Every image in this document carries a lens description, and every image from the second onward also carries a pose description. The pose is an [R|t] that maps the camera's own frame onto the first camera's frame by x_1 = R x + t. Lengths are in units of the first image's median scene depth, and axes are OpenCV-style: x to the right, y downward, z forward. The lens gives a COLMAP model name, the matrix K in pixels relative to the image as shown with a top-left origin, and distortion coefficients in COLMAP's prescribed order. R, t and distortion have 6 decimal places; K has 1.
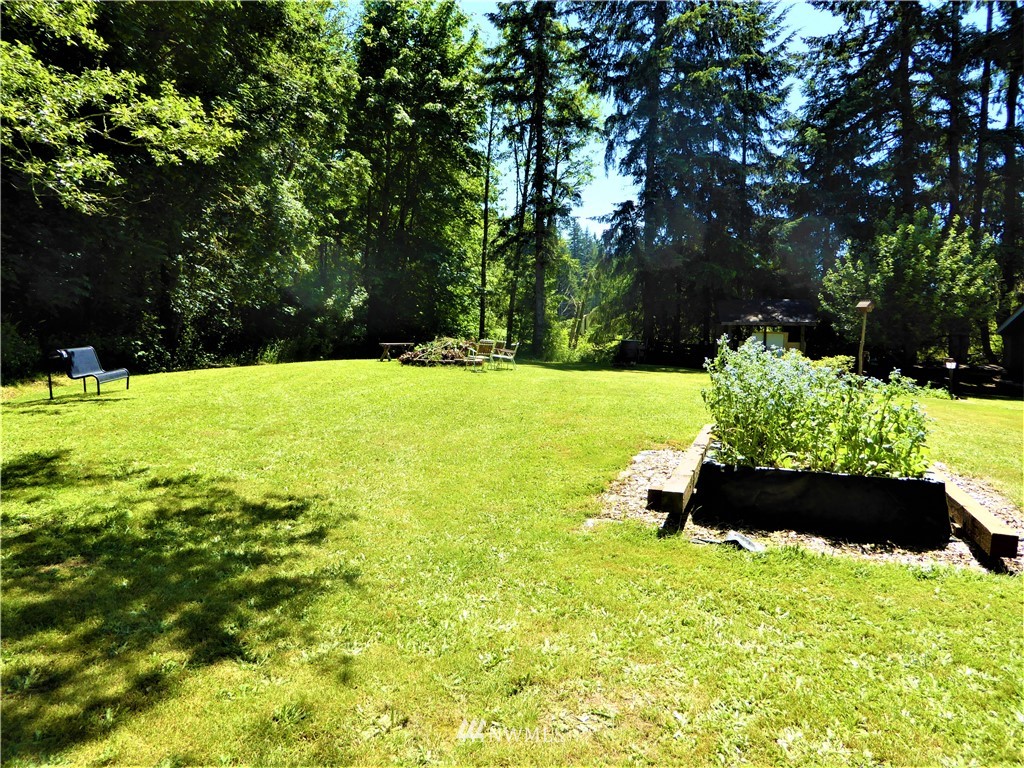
lens RADIAL K [[732.1, 0, 515.9], [0, 732.1, 391.1], [0, 0, 1]] dist [-0.007353, 0.000101]
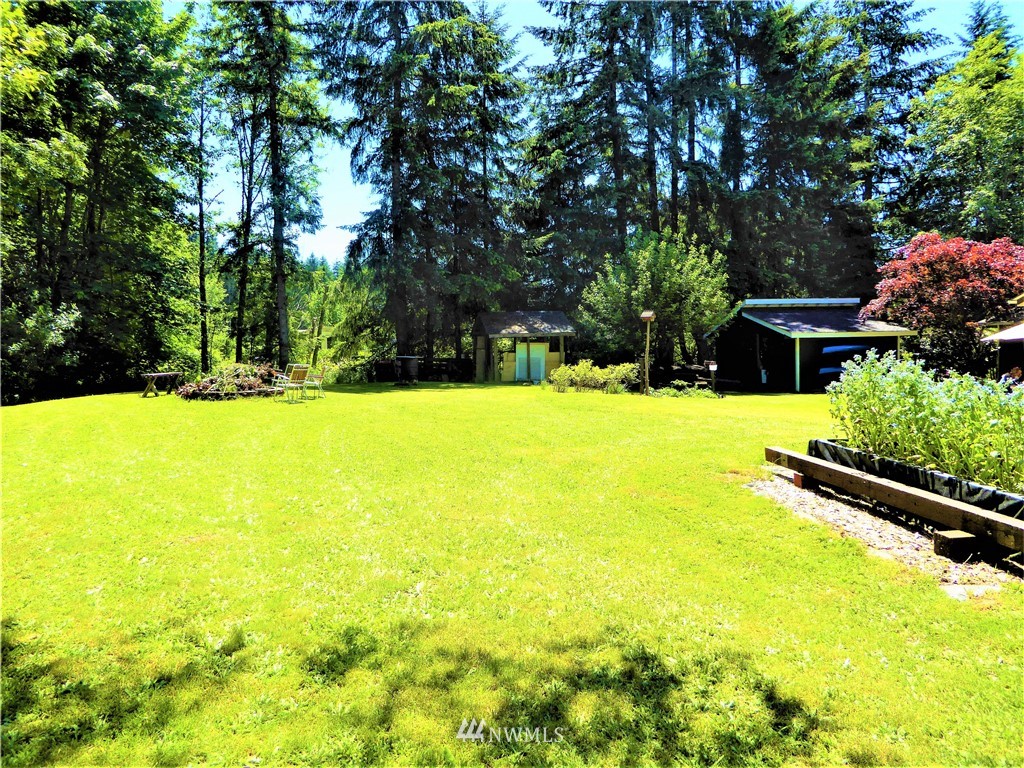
lens RADIAL K [[732.1, 0, 512.1], [0, 732.1, 378.6], [0, 0, 1]] dist [-0.007353, 0.000101]
pose [[0.902592, -0.054230, 0.427067, -0.108085], [0.069037, 0.997428, -0.019251, -0.012191], [-0.424925, 0.046859, 0.904015, 0.081719]]
